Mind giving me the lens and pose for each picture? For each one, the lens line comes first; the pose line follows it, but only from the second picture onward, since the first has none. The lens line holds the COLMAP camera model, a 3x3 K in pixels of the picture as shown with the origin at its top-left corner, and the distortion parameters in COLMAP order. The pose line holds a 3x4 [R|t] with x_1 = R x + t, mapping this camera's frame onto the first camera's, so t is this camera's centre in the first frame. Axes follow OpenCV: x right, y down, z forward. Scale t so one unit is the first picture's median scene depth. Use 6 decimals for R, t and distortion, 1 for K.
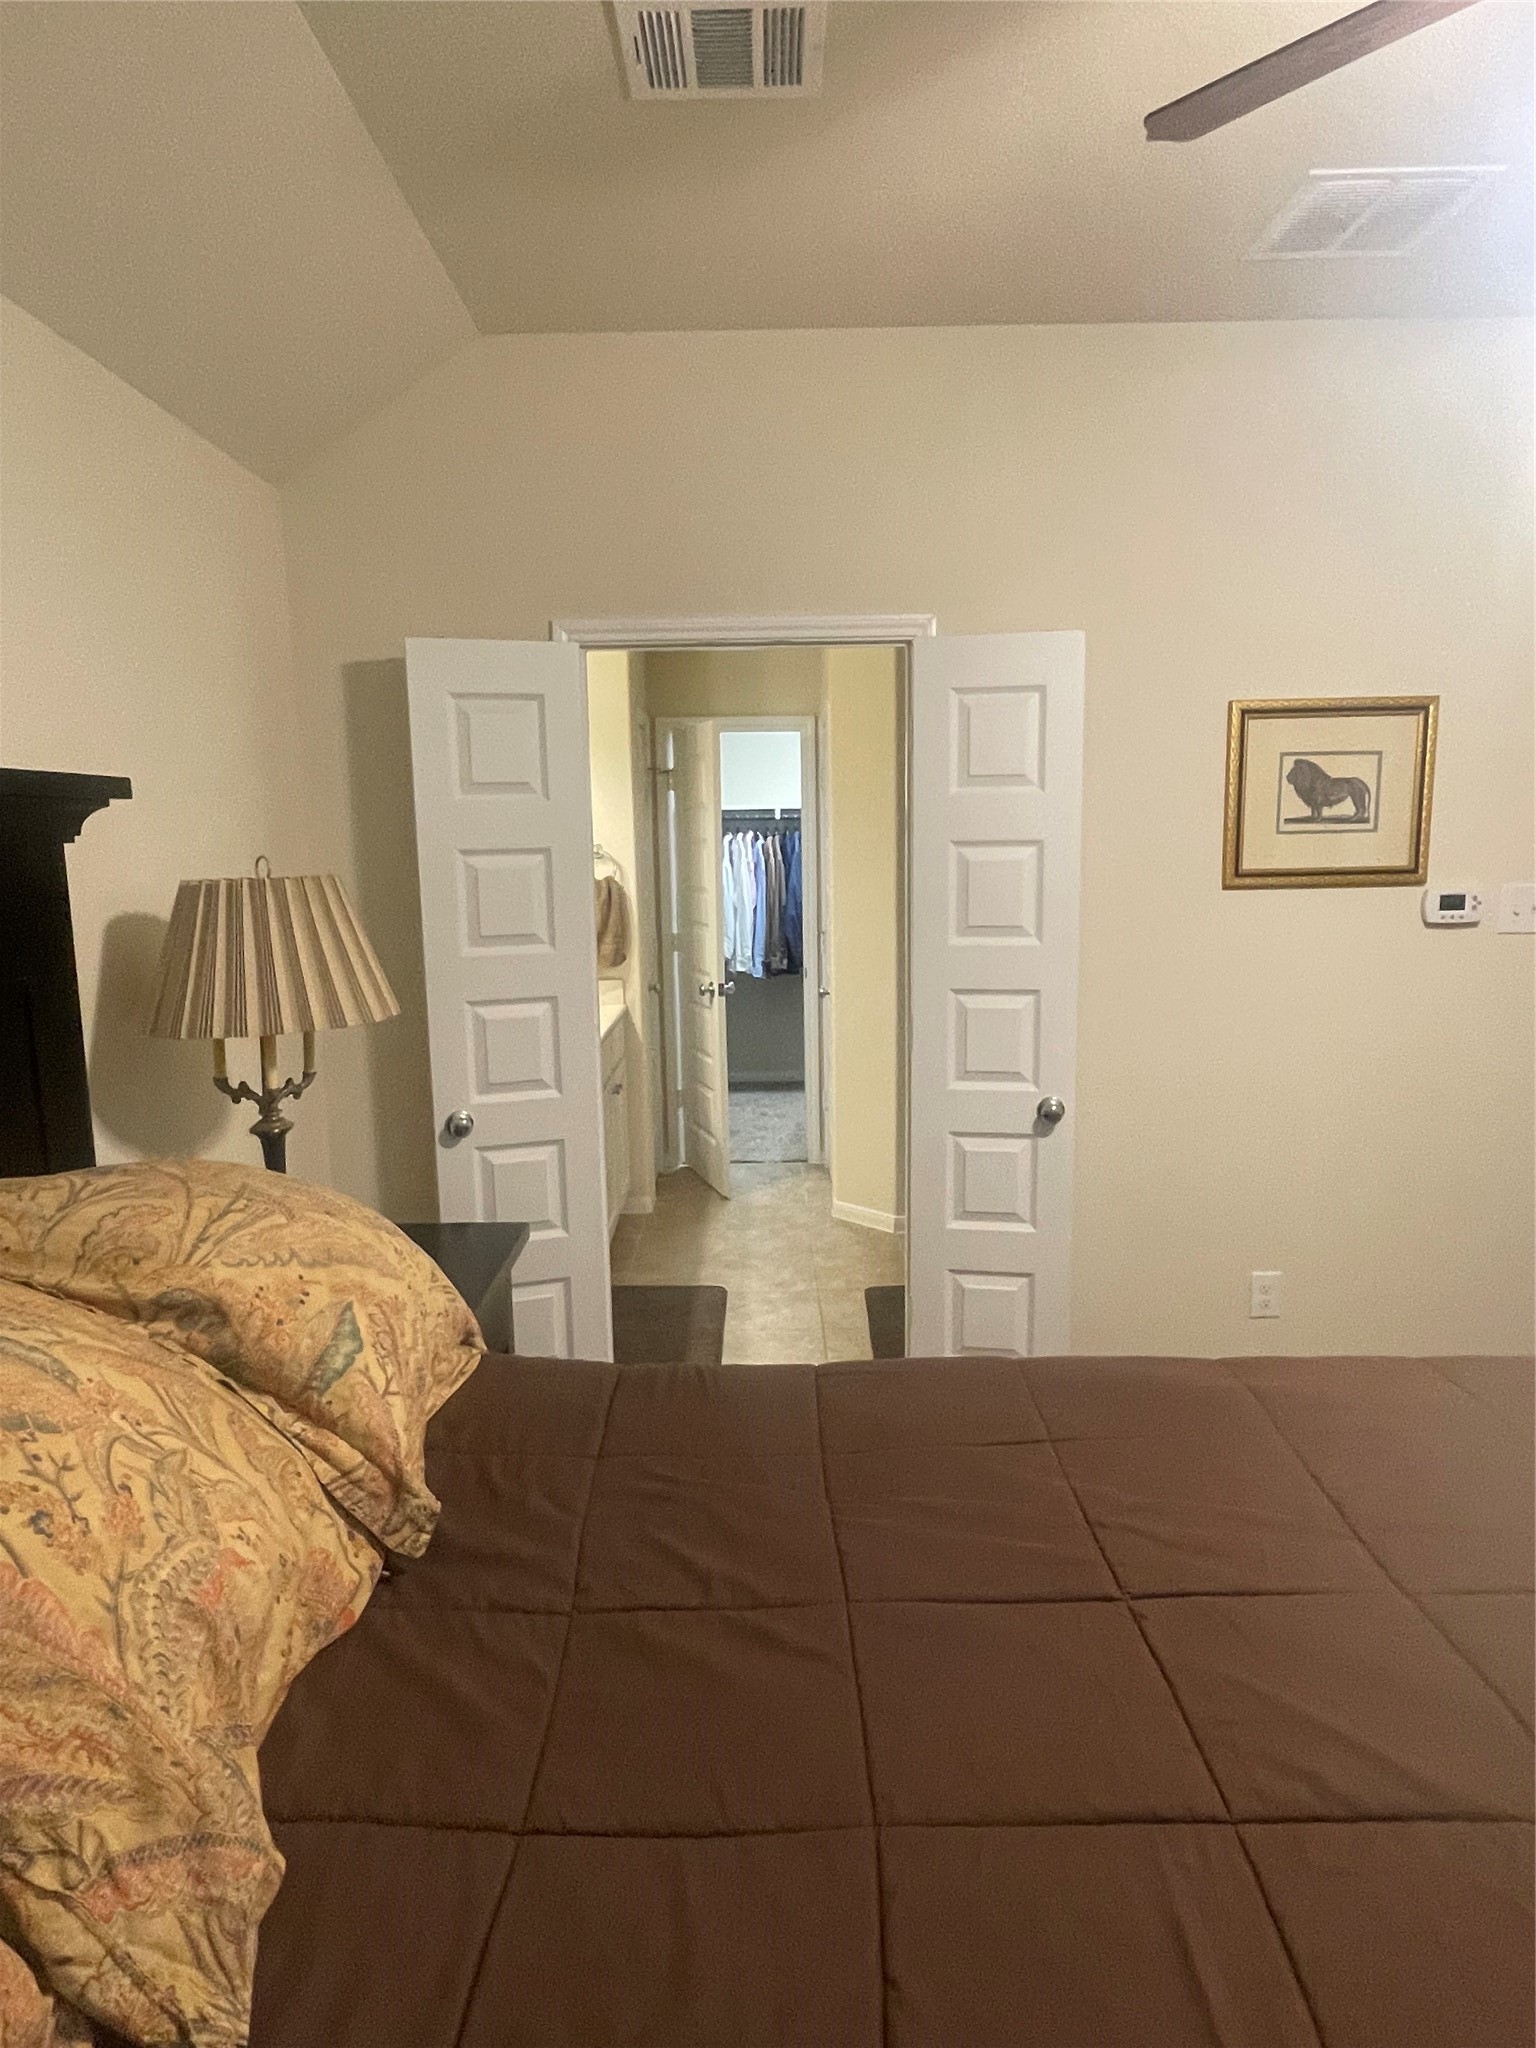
lens RADIAL K [[1229.1, 0, 768.0], [0, 1229.1, 1024.0], [0, 0, 1]] dist [0.001286, 0.000732]
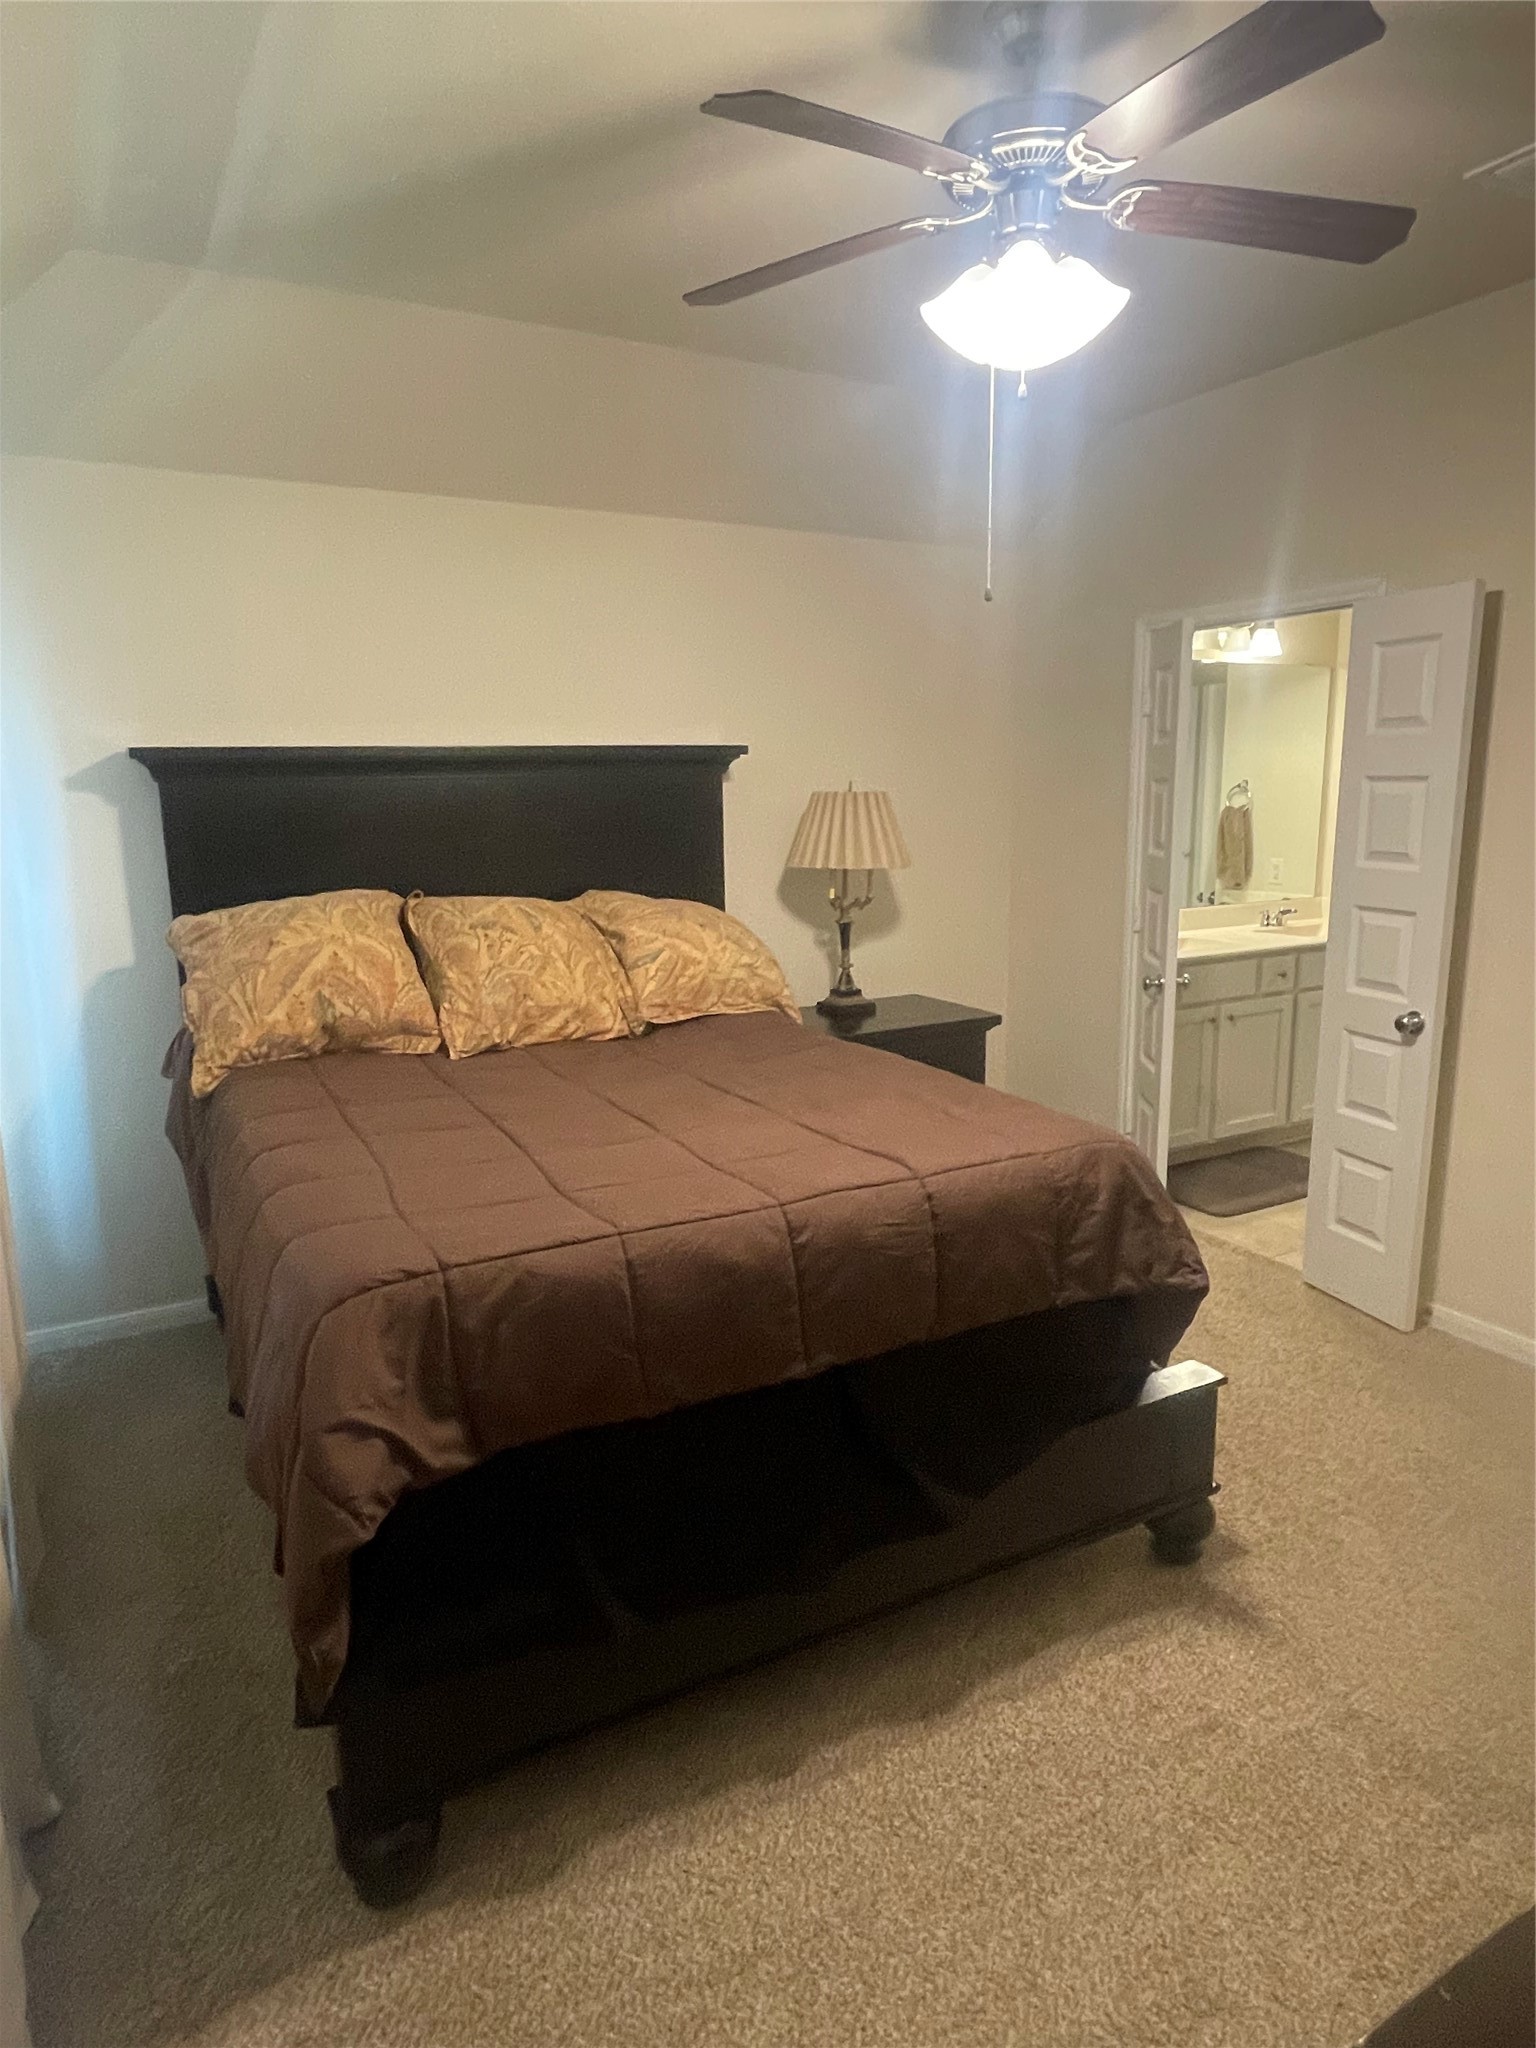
lens RADIAL K [[1229.1, 0, 768.0], [0, 1229.1, 1024.0], [0, 0, 1]] dist [0.001286, 0.000732]
pose [[0.484091, 0.179642, -0.856379, 0.607618], [-0.132389, 0.982469, 0.131255, 0.002002], [0.864945, 0.049836, 0.499387, -0.035351]]
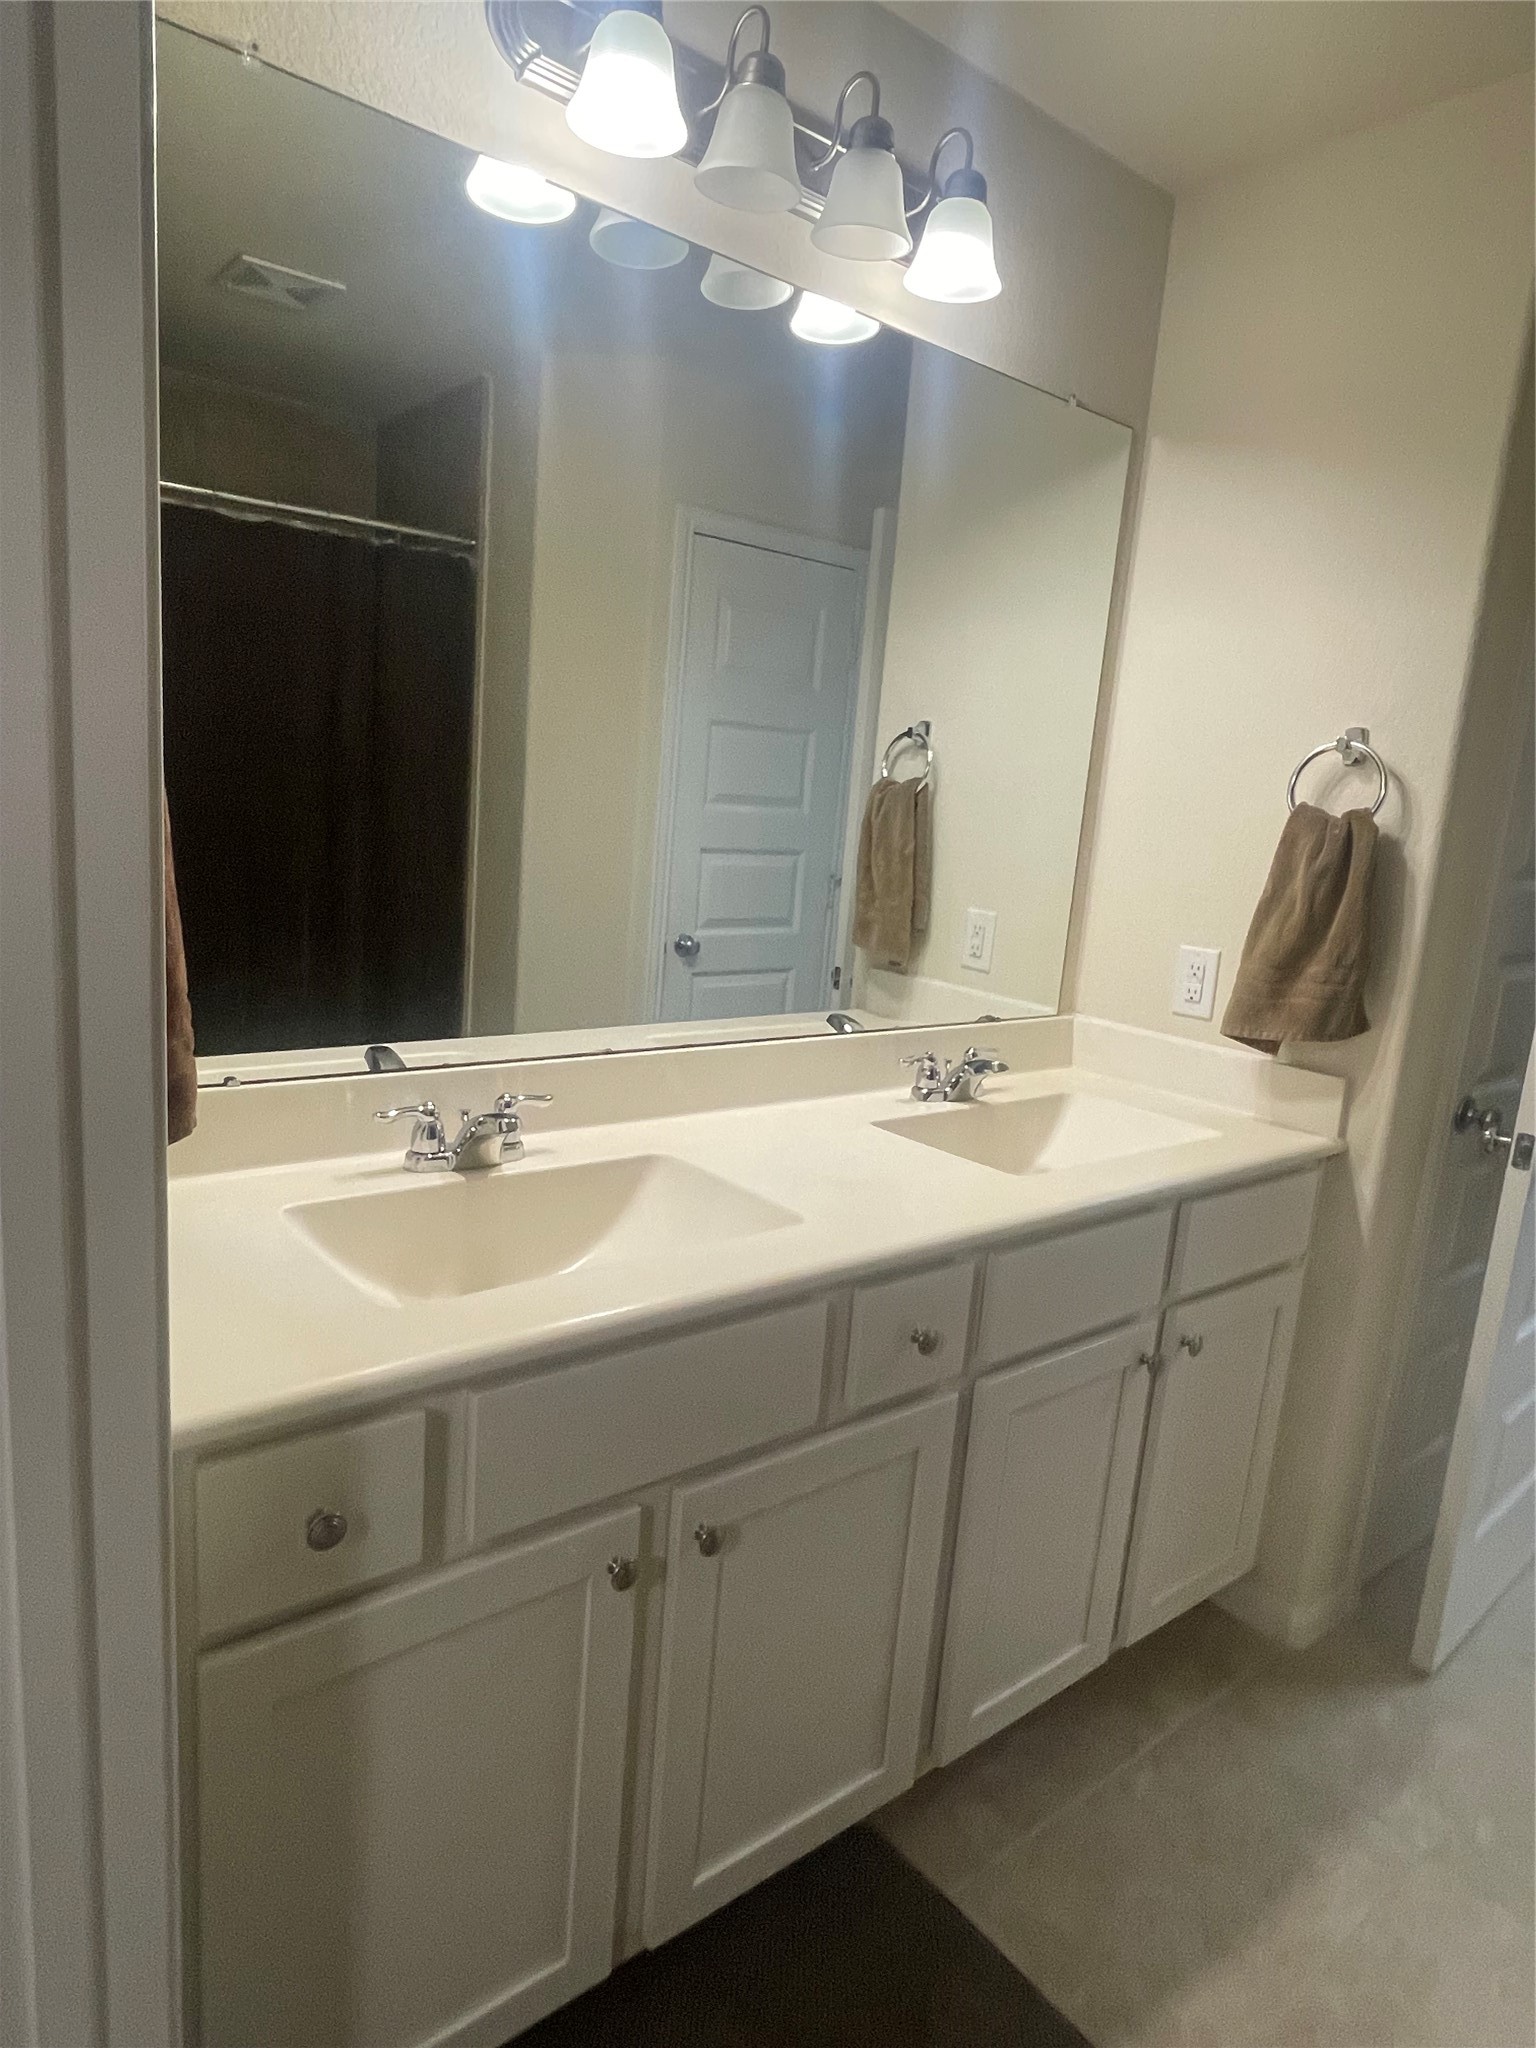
lens RADIAL K [[1229.1, 0, 768.0], [0, 1229.1, 1024.0], [0, 0, 1]] dist [0.001286, 0.000732]
pose [[0.615549, 0.218290, -0.757264, 0.070240], [-0.214734, 0.970974, 0.105346, -0.060953], [0.758280, 0.097765, 0.644556, 0.677356]]
